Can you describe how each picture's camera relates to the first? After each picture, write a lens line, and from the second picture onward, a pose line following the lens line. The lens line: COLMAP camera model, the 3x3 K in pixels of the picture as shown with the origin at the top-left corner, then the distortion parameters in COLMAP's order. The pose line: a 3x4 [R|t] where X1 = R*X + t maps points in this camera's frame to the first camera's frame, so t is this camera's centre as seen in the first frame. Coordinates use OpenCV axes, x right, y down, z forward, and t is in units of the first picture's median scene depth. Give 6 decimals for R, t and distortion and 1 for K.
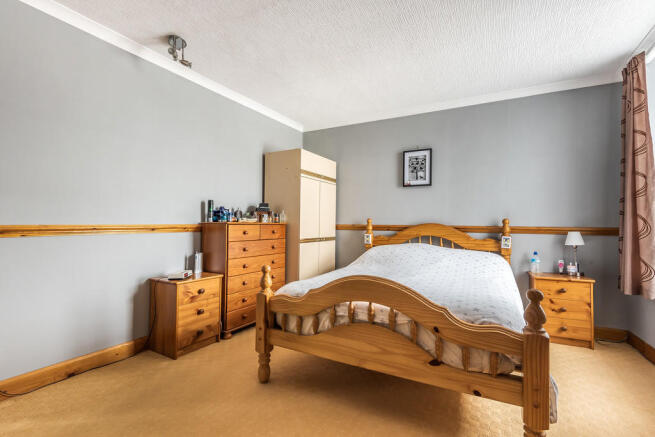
lens RADIAL K [[295.8, 0, 325.4], [0, 295.8, 216.0], [0, 0, 1]] dist [0.005483, -0.000585]
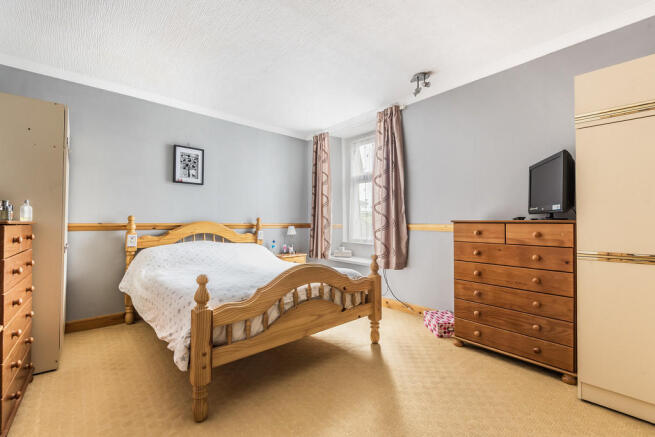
lens RADIAL K [[295.8, 0, 324.1], [0, 295.8, 220.1], [0, 0, 1]] dist [0.005483, -0.000585]
pose [[0.325629, -0.000621, 0.945498, -0.535461], [-0.022843, 0.999703, 0.008524, 0.002389], [-0.945222, -0.024374, 0.325518, 0.273387]]
